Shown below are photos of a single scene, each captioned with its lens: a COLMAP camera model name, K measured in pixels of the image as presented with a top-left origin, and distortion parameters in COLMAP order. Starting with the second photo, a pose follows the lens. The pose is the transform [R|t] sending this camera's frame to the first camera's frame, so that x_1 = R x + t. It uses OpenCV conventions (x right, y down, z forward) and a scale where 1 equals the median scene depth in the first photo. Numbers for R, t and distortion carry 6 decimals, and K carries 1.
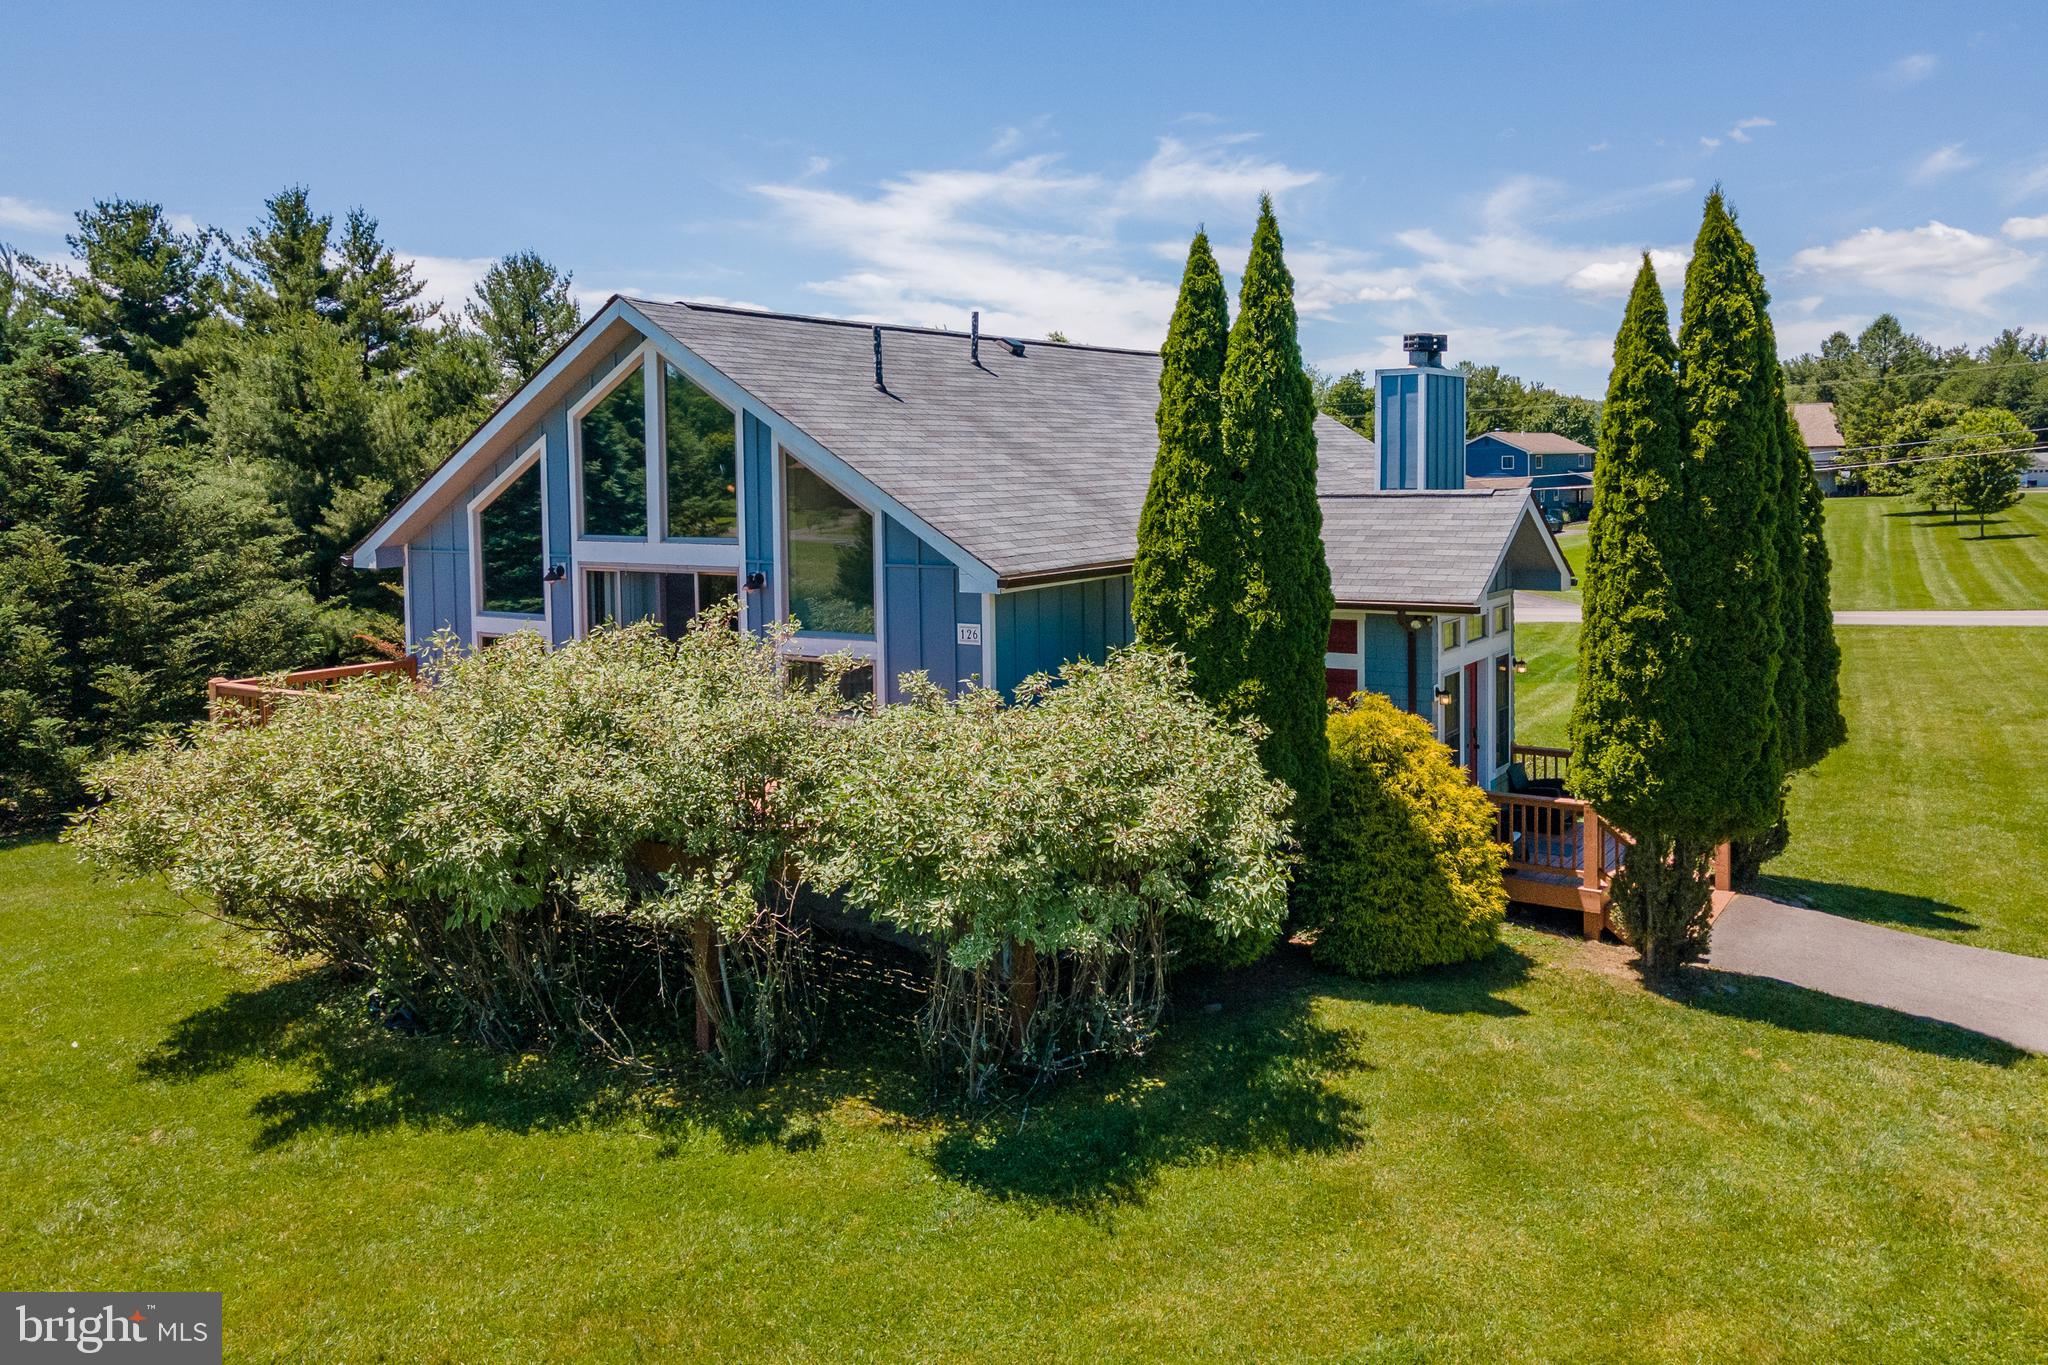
lens RADIAL K [[1498.4, 0, 1014.4], [0, 1498.4, 673.9], [0, 0, 1]] dist [-0.004073, 0.086728]
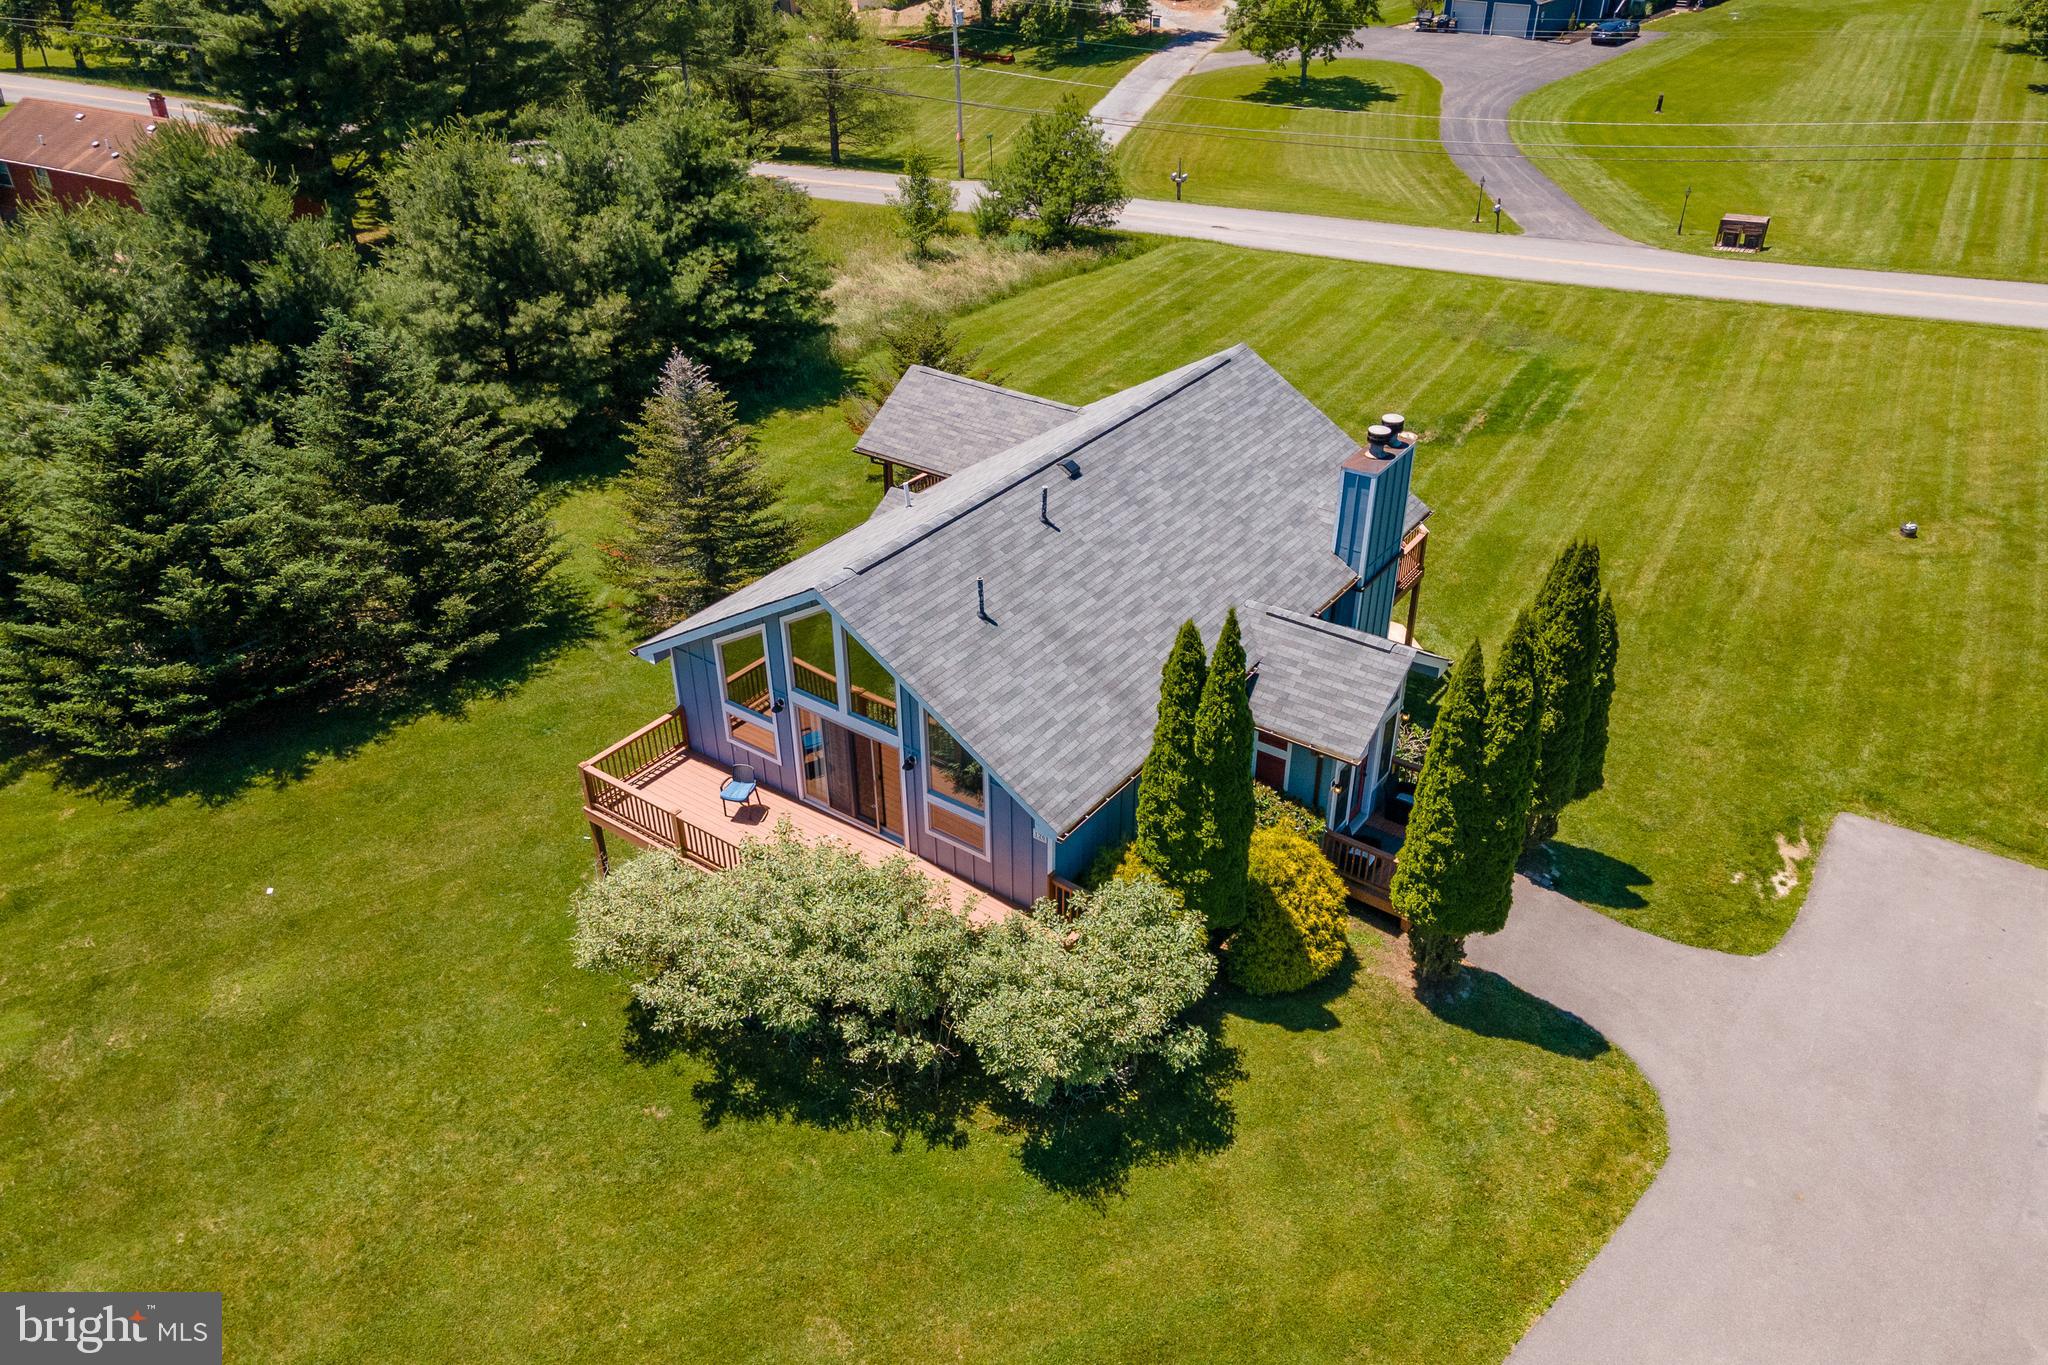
lens RADIAL K [[1446.7, 0, 973.0], [0, 1446.7, 682.9], [0, 0, 1]] dist [-0.019763, 0.081418]
pose [[0.997855, 0.019361, -0.062532, -0.006400], [0.012985, 0.877731, 0.478977, -0.980441], [0.064160, -0.478762, 0.875597, -0.373910]]
